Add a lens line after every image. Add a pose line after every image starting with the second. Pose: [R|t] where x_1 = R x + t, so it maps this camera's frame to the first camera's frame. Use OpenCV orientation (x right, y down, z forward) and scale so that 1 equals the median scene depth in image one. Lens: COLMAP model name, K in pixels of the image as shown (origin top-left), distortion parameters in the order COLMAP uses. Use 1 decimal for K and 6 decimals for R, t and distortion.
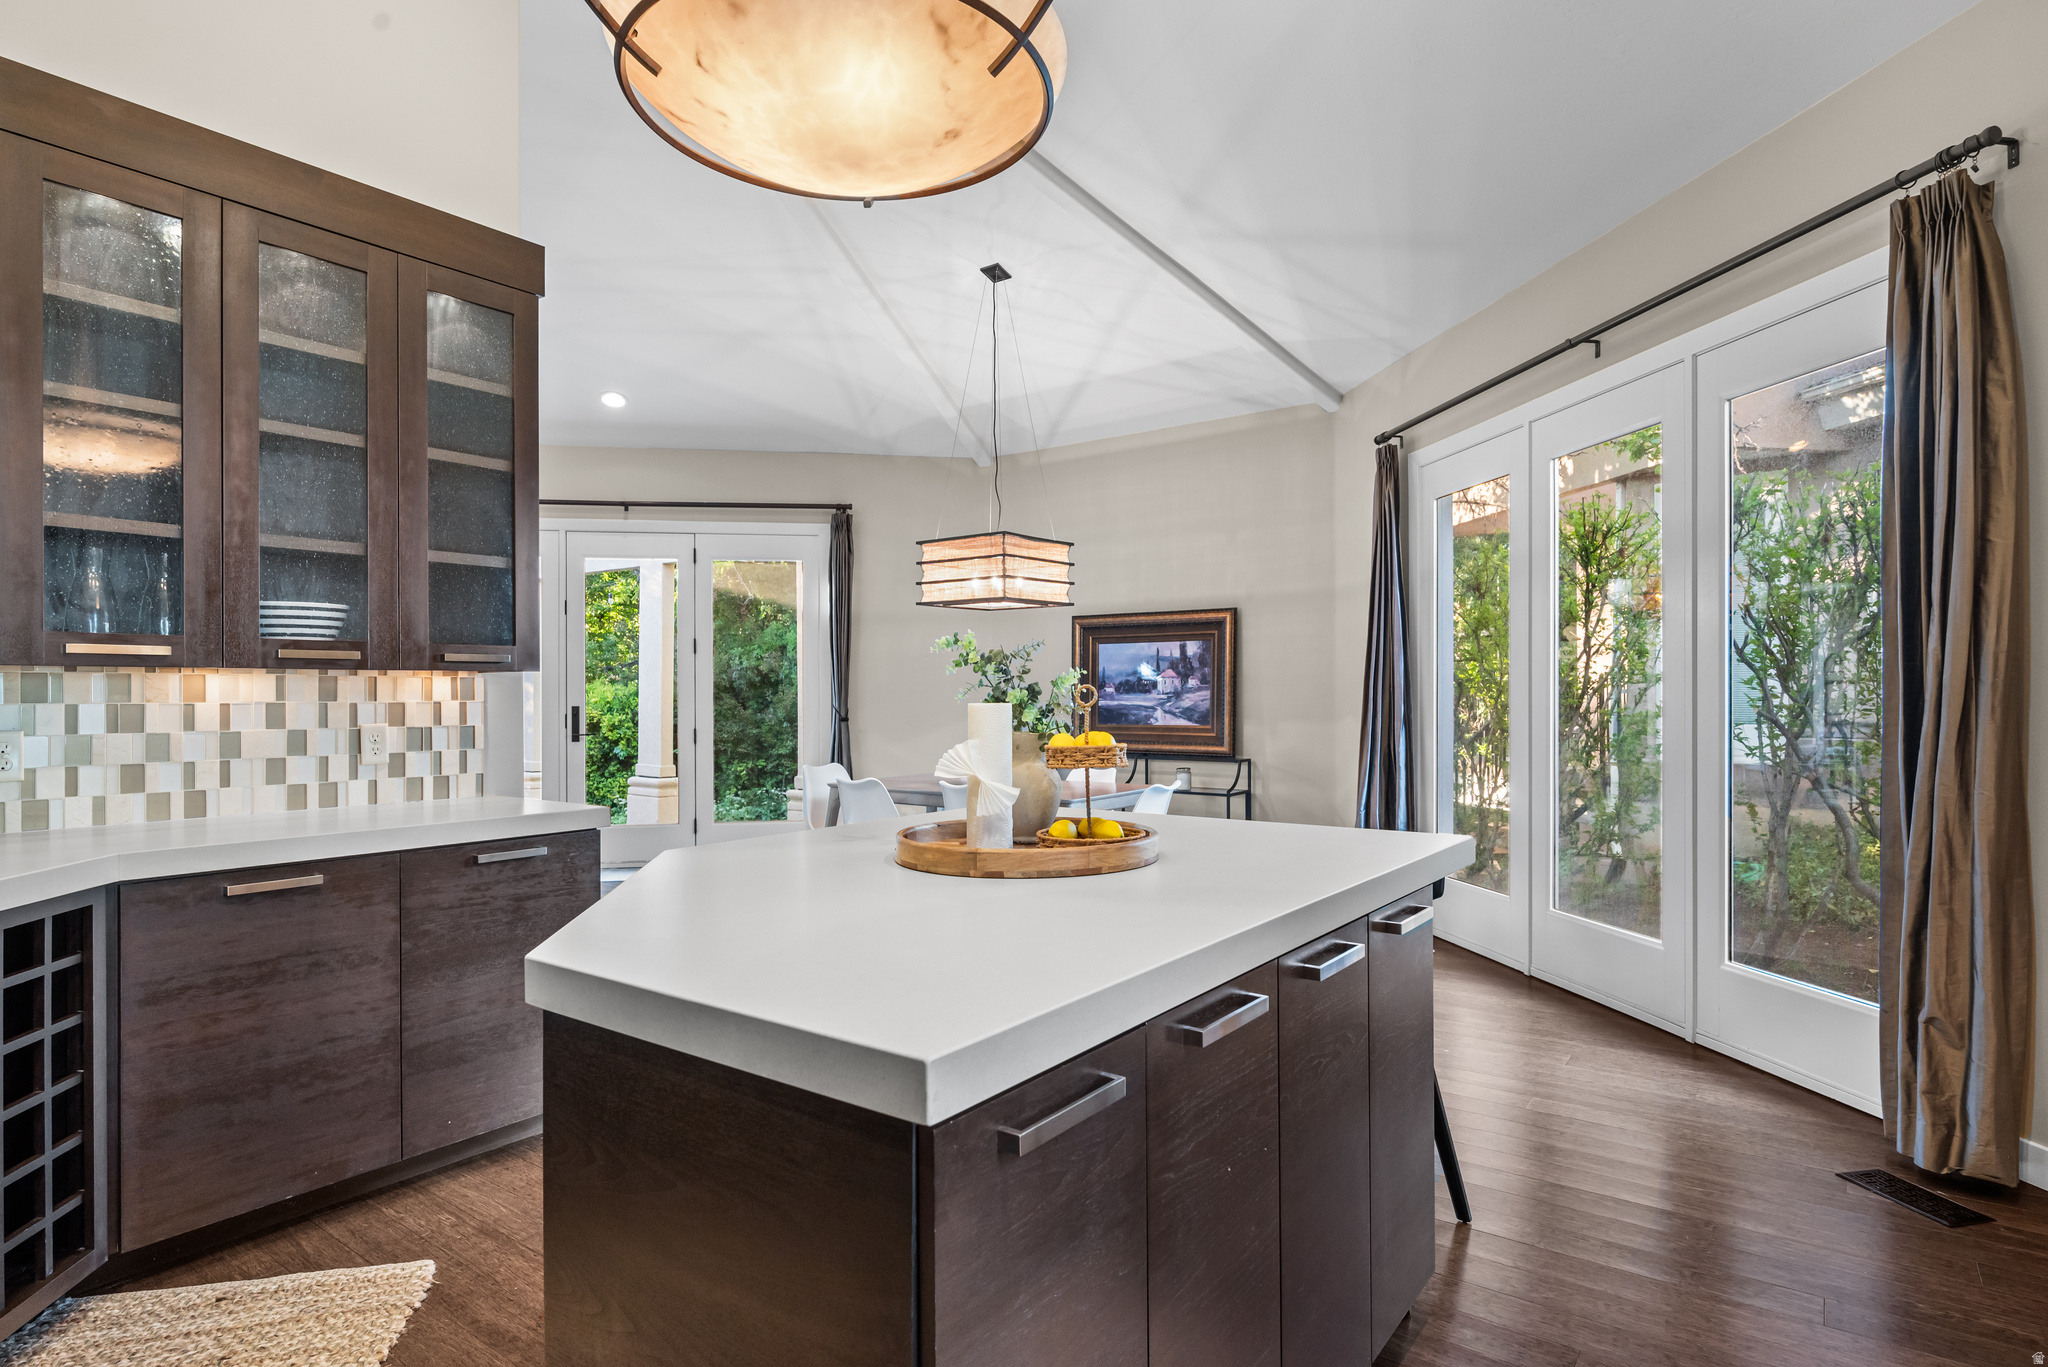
lens RADIAL K [[1109.0, 0, 1026.1], [0, 1109.0, 695.7], [0, 0, 1]] dist [0.006619, -0.002503]
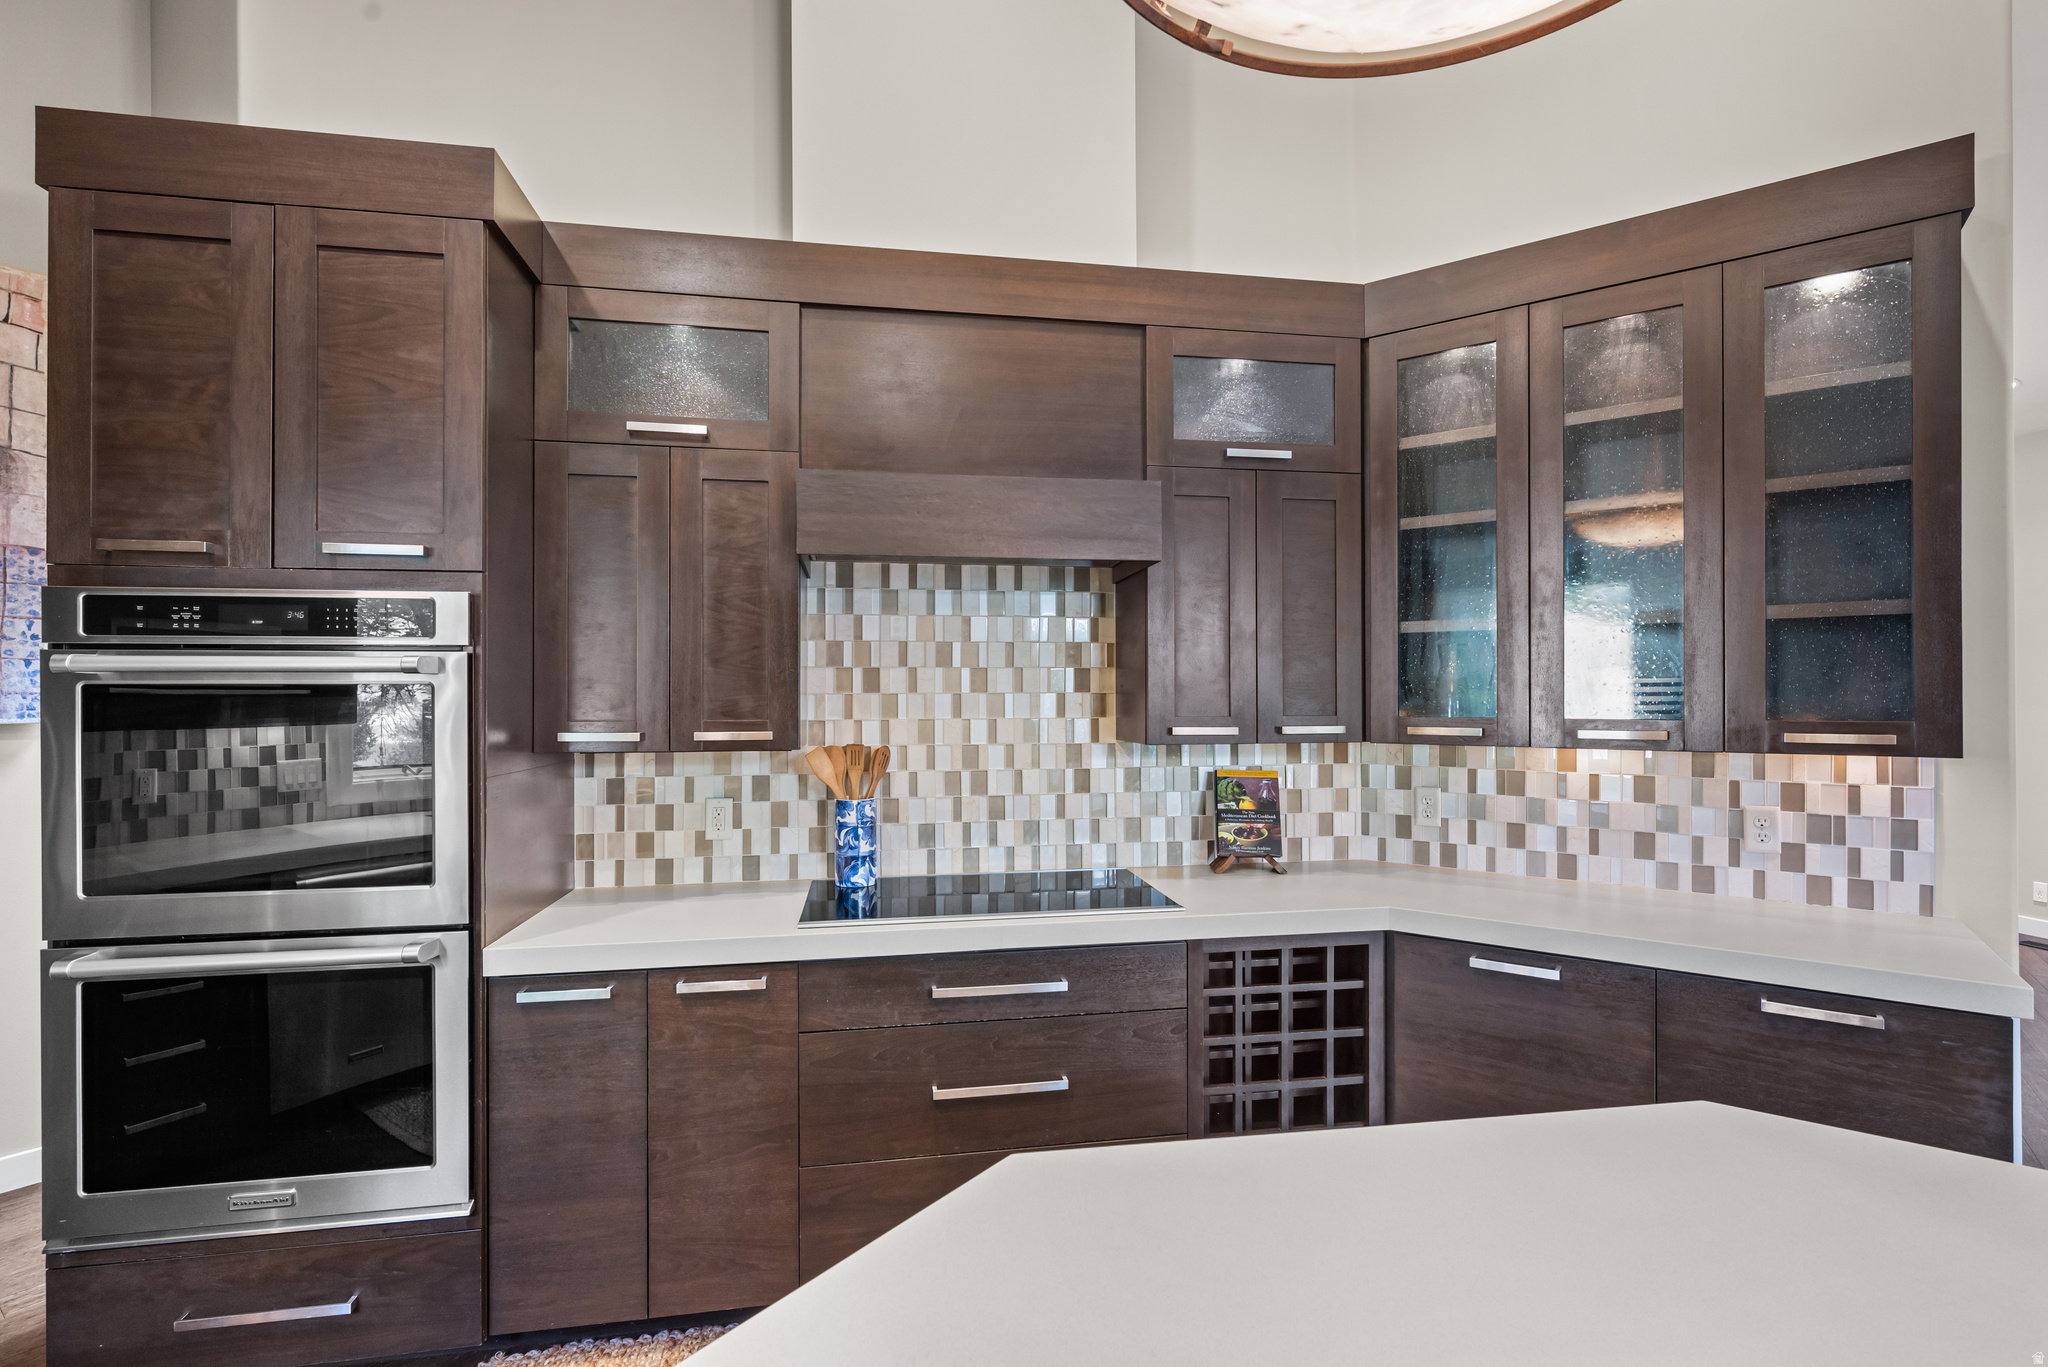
lens RADIAL K [[965.8, 0, 1026.1], [0, 965.8, 693.1], [0, 0, 1]] dist [0.003013, -0.000792]
pose [[0.003747, 0.006611, -0.999971, 0.162005], [0.004425, 0.999968, 0.006627, -0.069845], [0.999983, -0.004450, 0.003718, 0.425130]]
